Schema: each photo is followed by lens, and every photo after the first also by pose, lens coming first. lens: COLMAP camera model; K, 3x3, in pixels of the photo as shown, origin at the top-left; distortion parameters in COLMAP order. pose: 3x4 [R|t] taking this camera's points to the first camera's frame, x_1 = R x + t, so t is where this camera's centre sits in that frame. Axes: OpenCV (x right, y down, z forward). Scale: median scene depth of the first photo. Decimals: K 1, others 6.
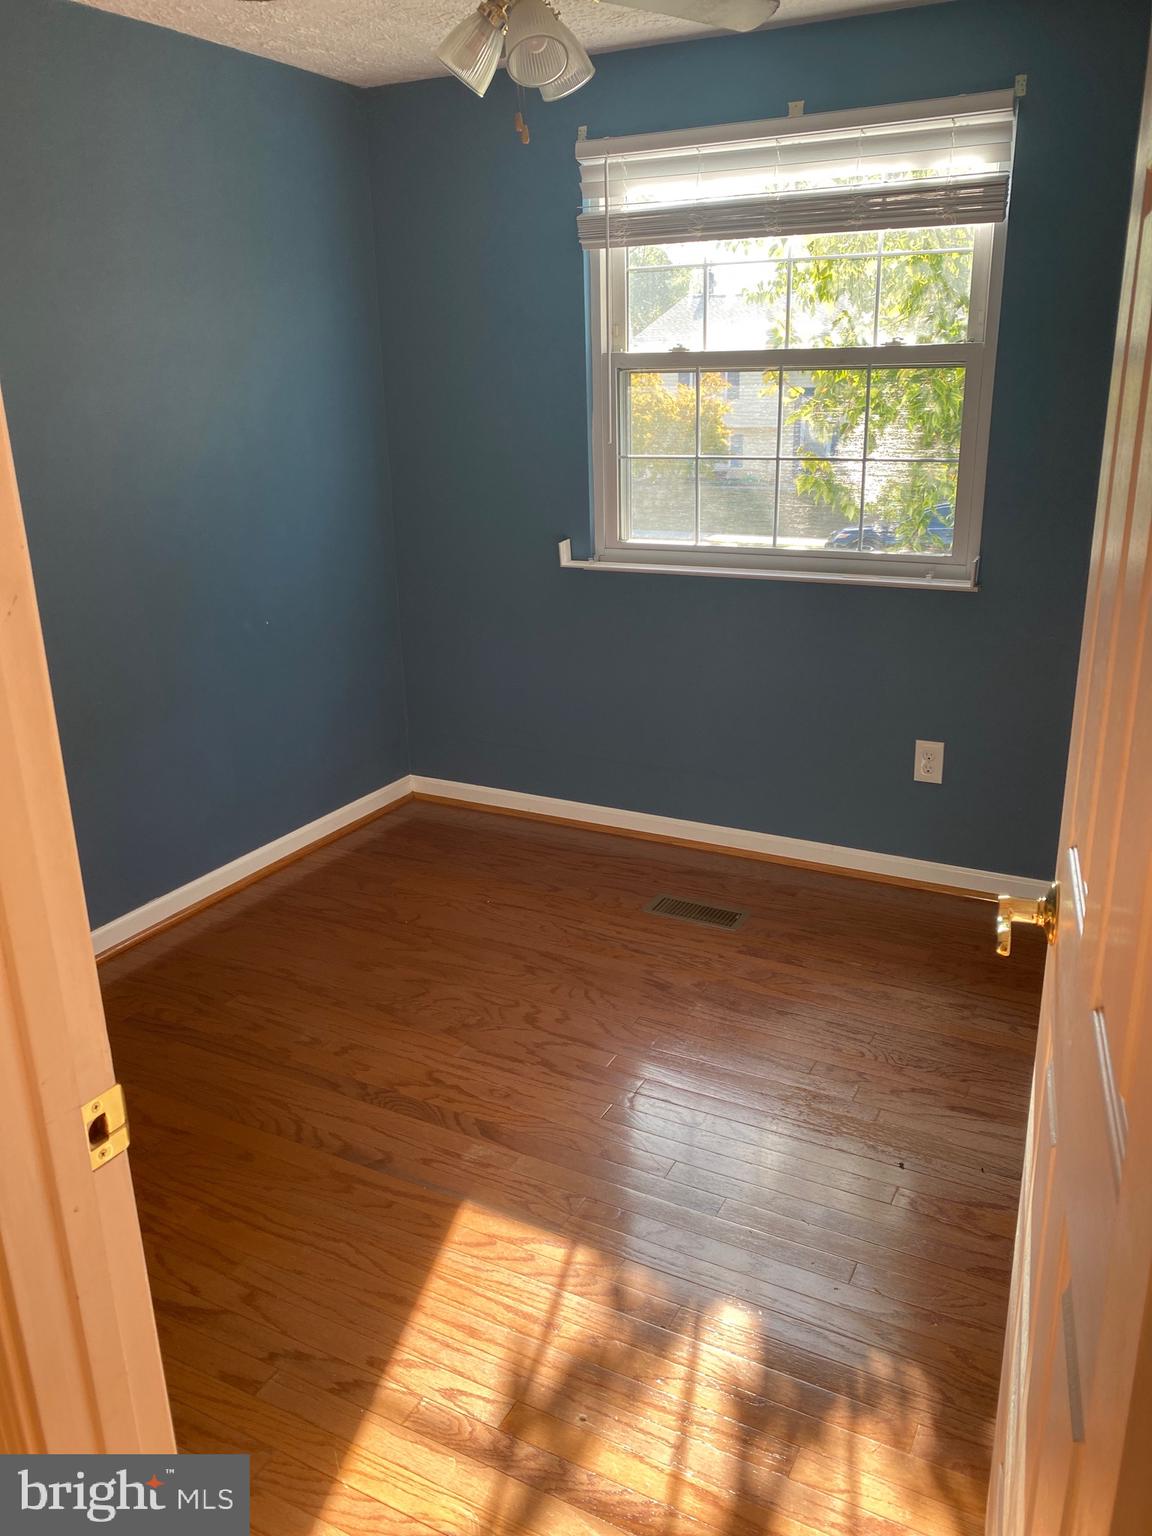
lens RADIAL K [[1169.1, 0, 604.0], [0, 1169.1, 754.8], [0, 0, 1]] dist [0.034239, -0.036560]
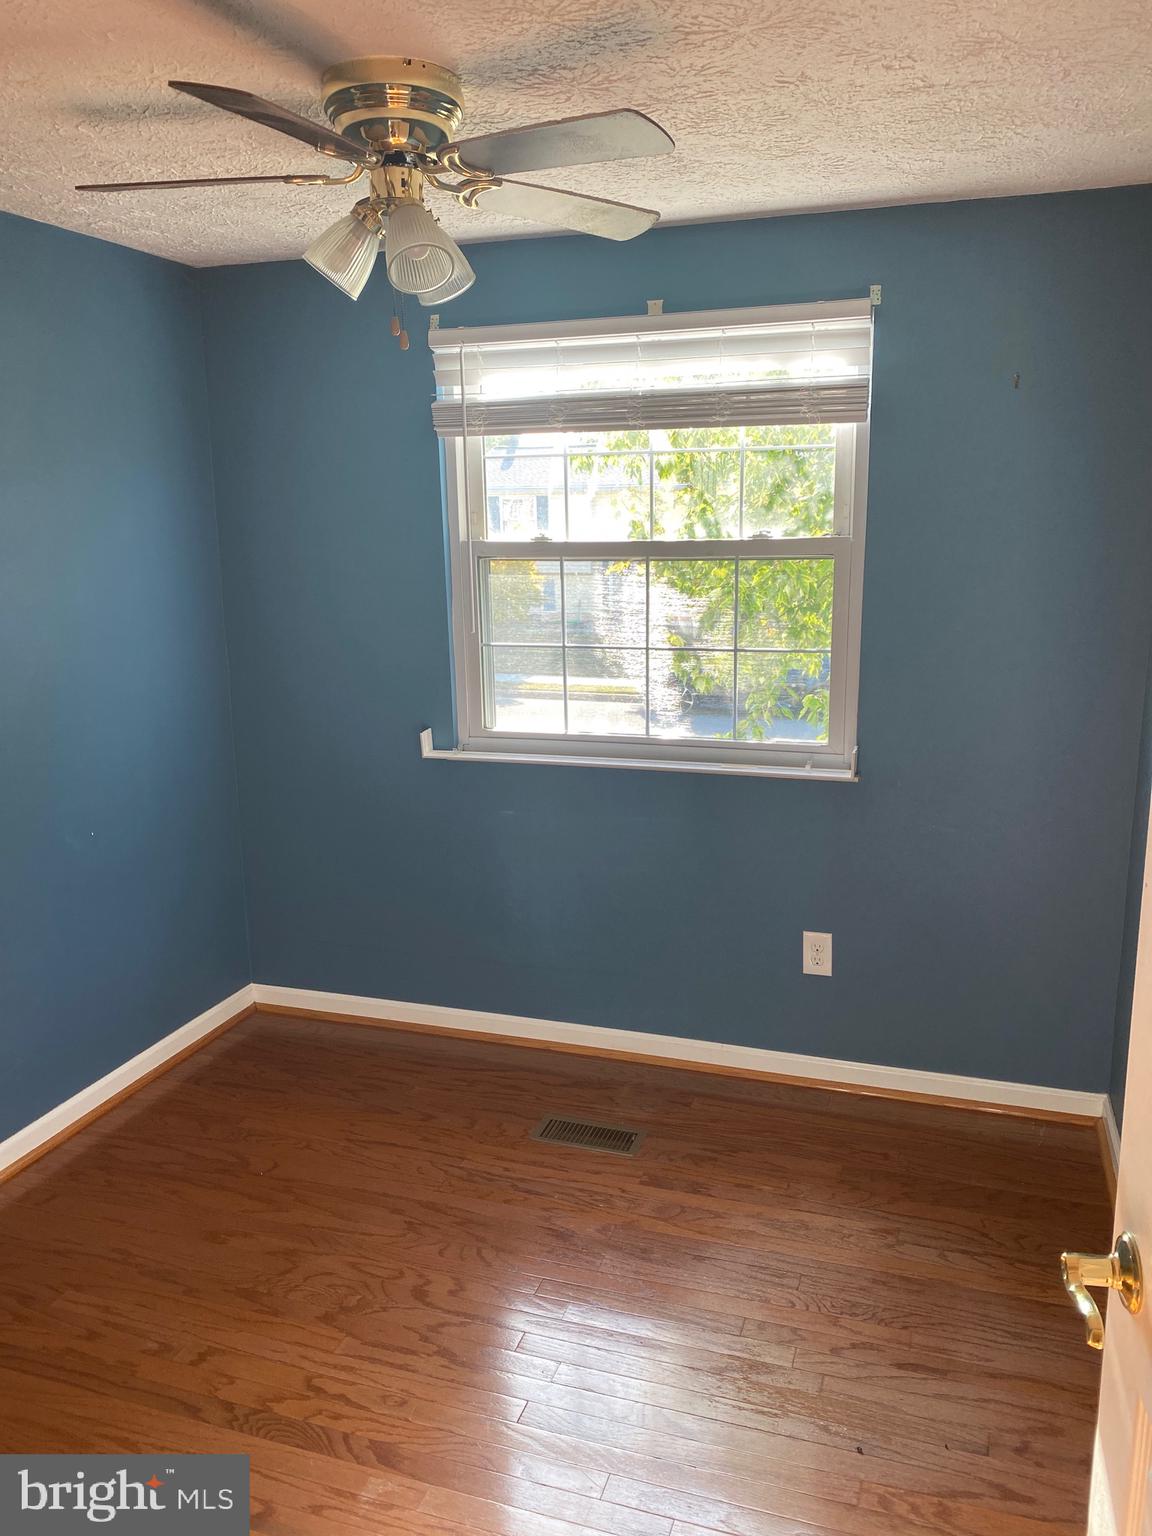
lens RADIAL K [[1169.1, 0, 591.4], [0, 1169.1, 771.4], [0, 0, 1]] dist [0.034239, -0.036560]
pose [[0.988289, -0.030720, 0.149469, -0.050779], [0.045148, 0.994537, -0.094111, -0.067789], [-0.145761, 0.099757, 0.984278, 0.070099]]
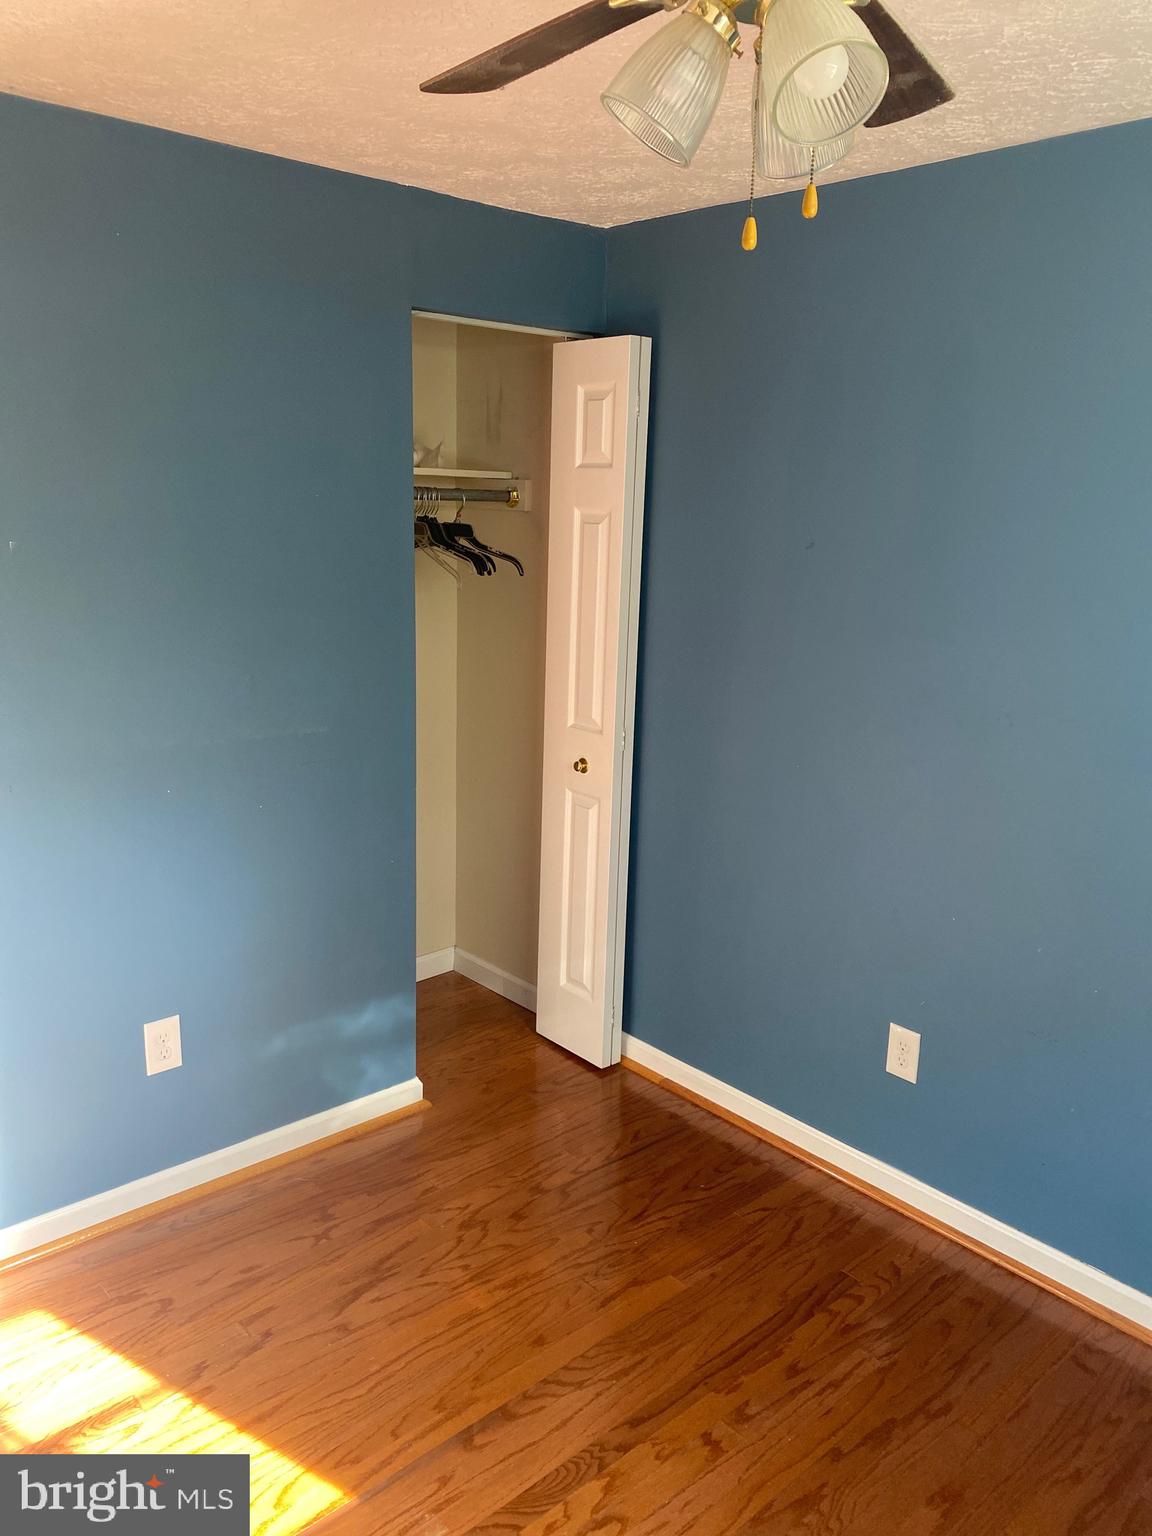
lens RADIAL K [[1169.1, 0, 568.8], [0, 1169.1, 767.1], [0, 0, 1]] dist [0.034239, -0.036560]
pose [[-0.357573, 0.217818, -0.908128, 0.364055], [-0.315513, 0.887065, 0.336998, -0.323794], [0.878973, 0.407027, -0.248466, 0.824821]]
